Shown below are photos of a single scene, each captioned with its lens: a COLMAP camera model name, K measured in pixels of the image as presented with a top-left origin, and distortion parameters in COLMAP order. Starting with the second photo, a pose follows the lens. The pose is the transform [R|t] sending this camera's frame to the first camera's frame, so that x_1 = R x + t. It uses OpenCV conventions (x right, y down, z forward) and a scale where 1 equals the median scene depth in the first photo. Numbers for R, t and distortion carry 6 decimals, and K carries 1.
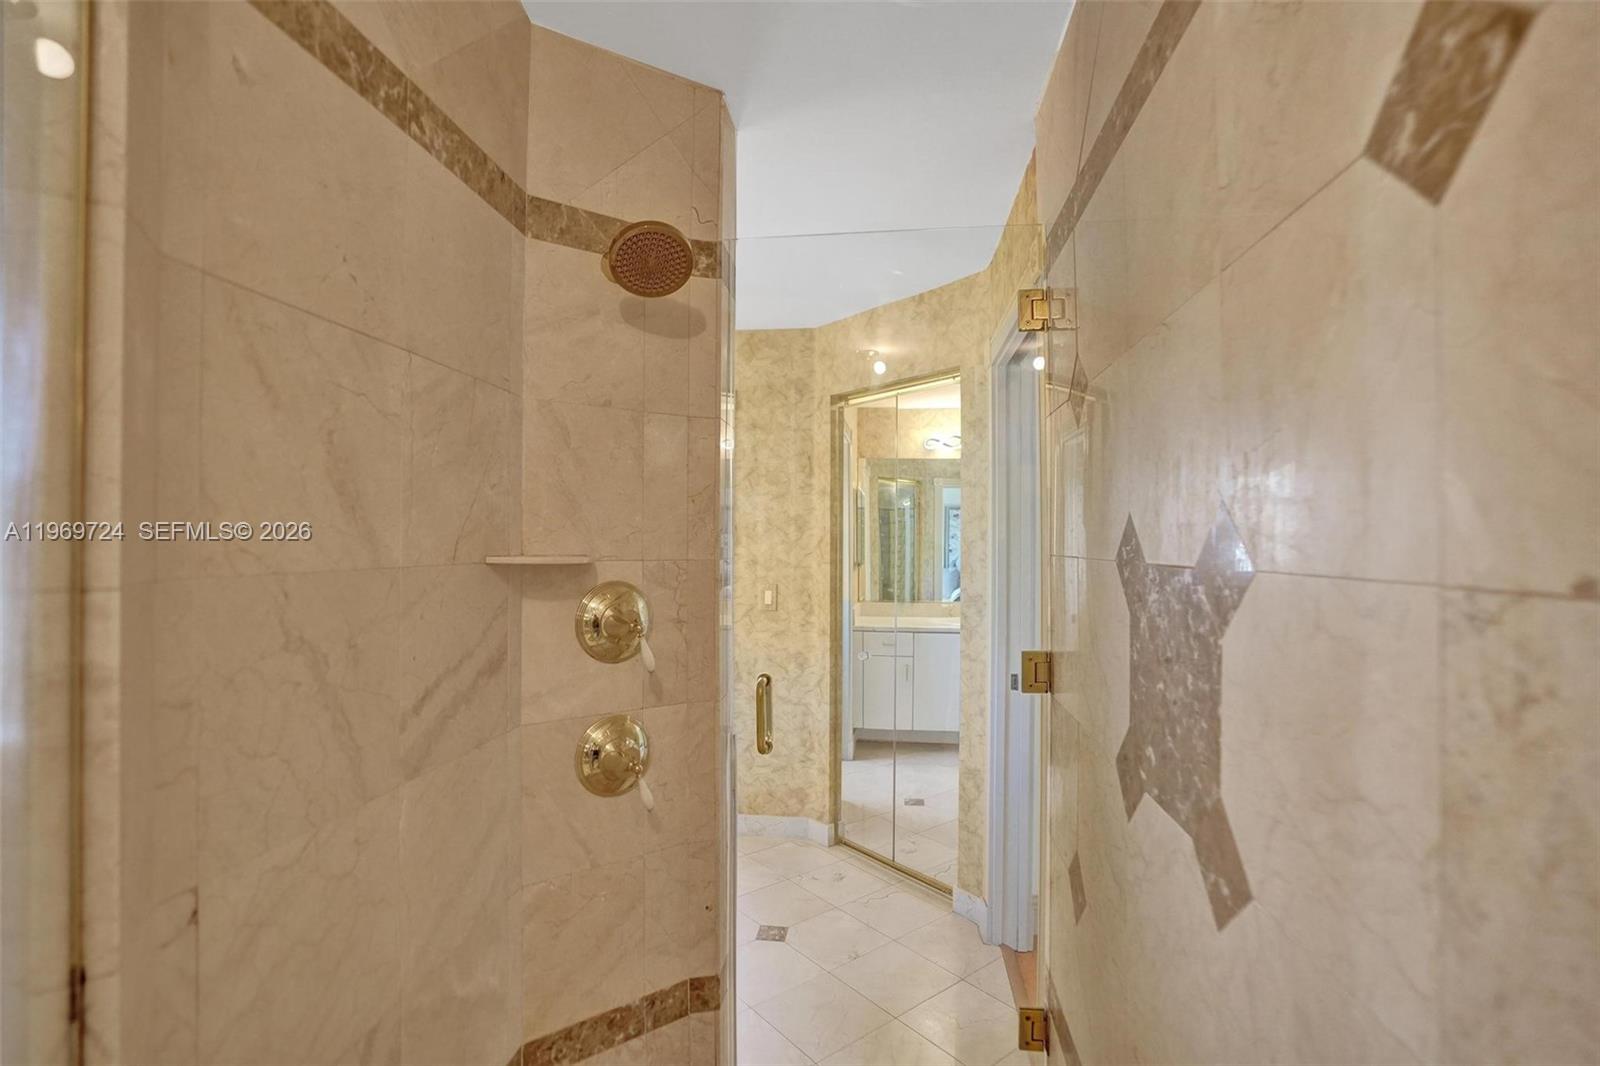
lens RADIAL K [[742.9, 0, 786.5], [0, 742.9, 533.9], [0, 0, 1]] dist [-0.060731, 0.021415]
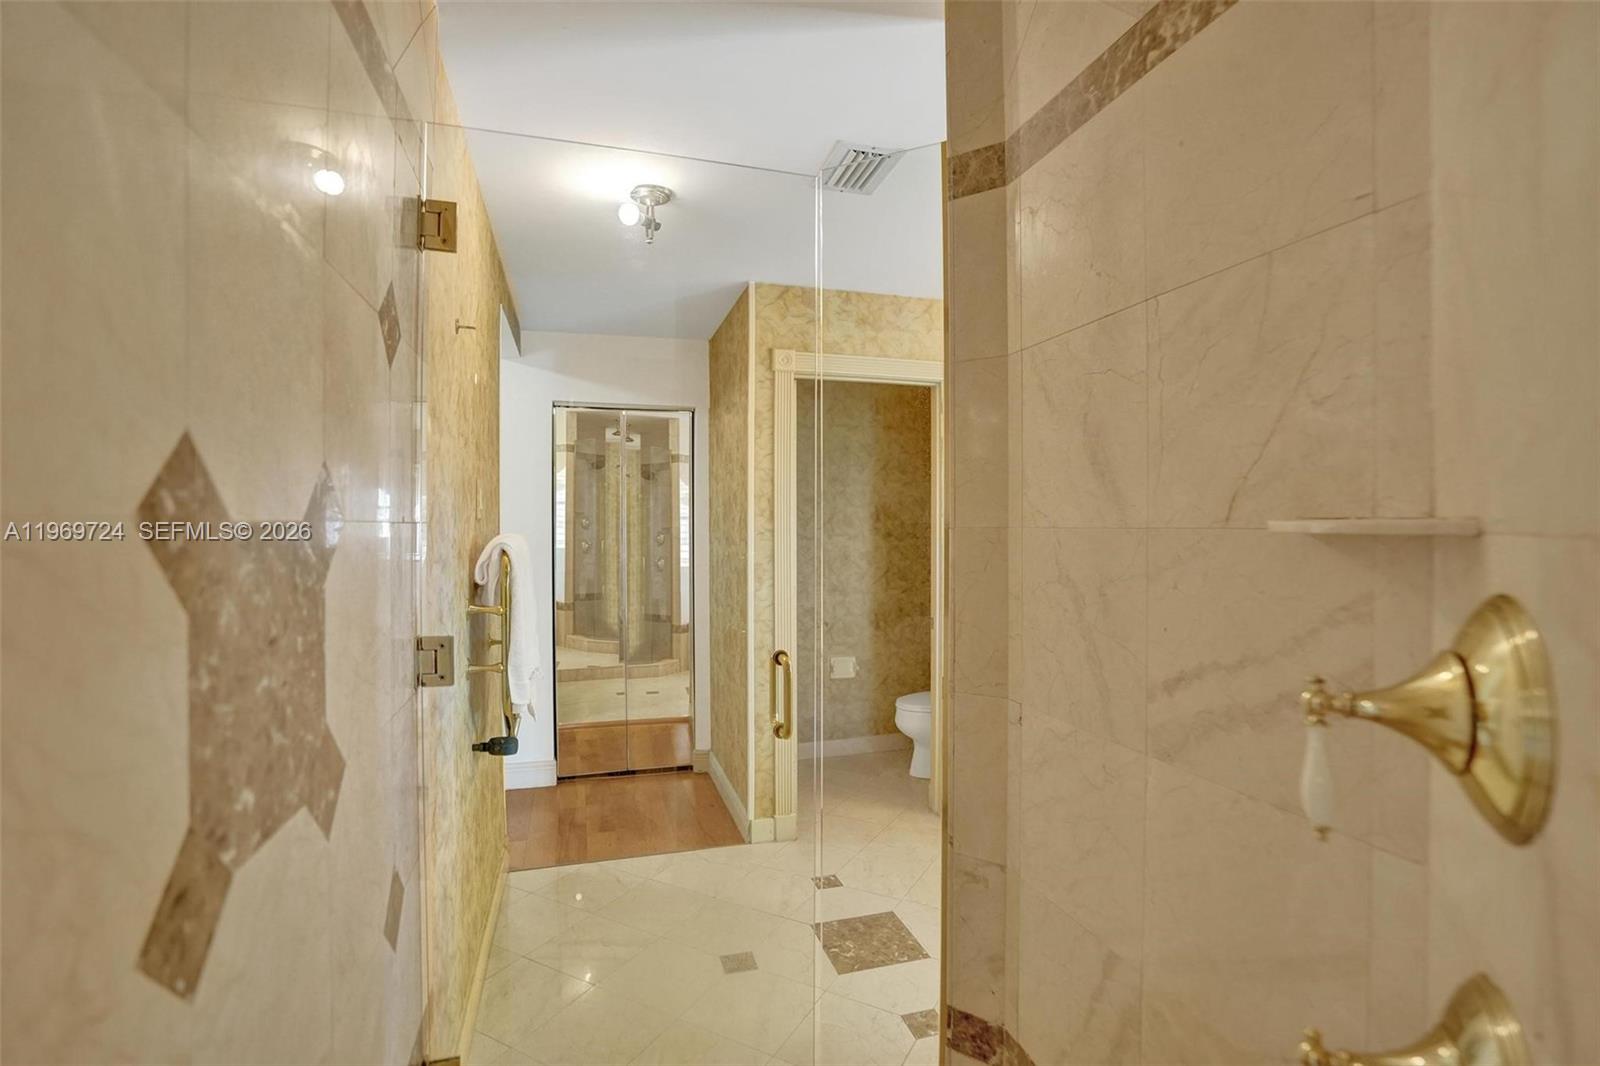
lens RADIAL K [[742.9, 0, 801.4], [0, 742.9, 526.7], [0, 0, 1]] dist [-0.060731, 0.021415]
pose [[-0.912528, -0.000702, -0.409013, 0.244037], [0.003221, 0.999955, -0.008903, 0.044314], [0.409001, -0.009442, -0.912485, 1.470844]]
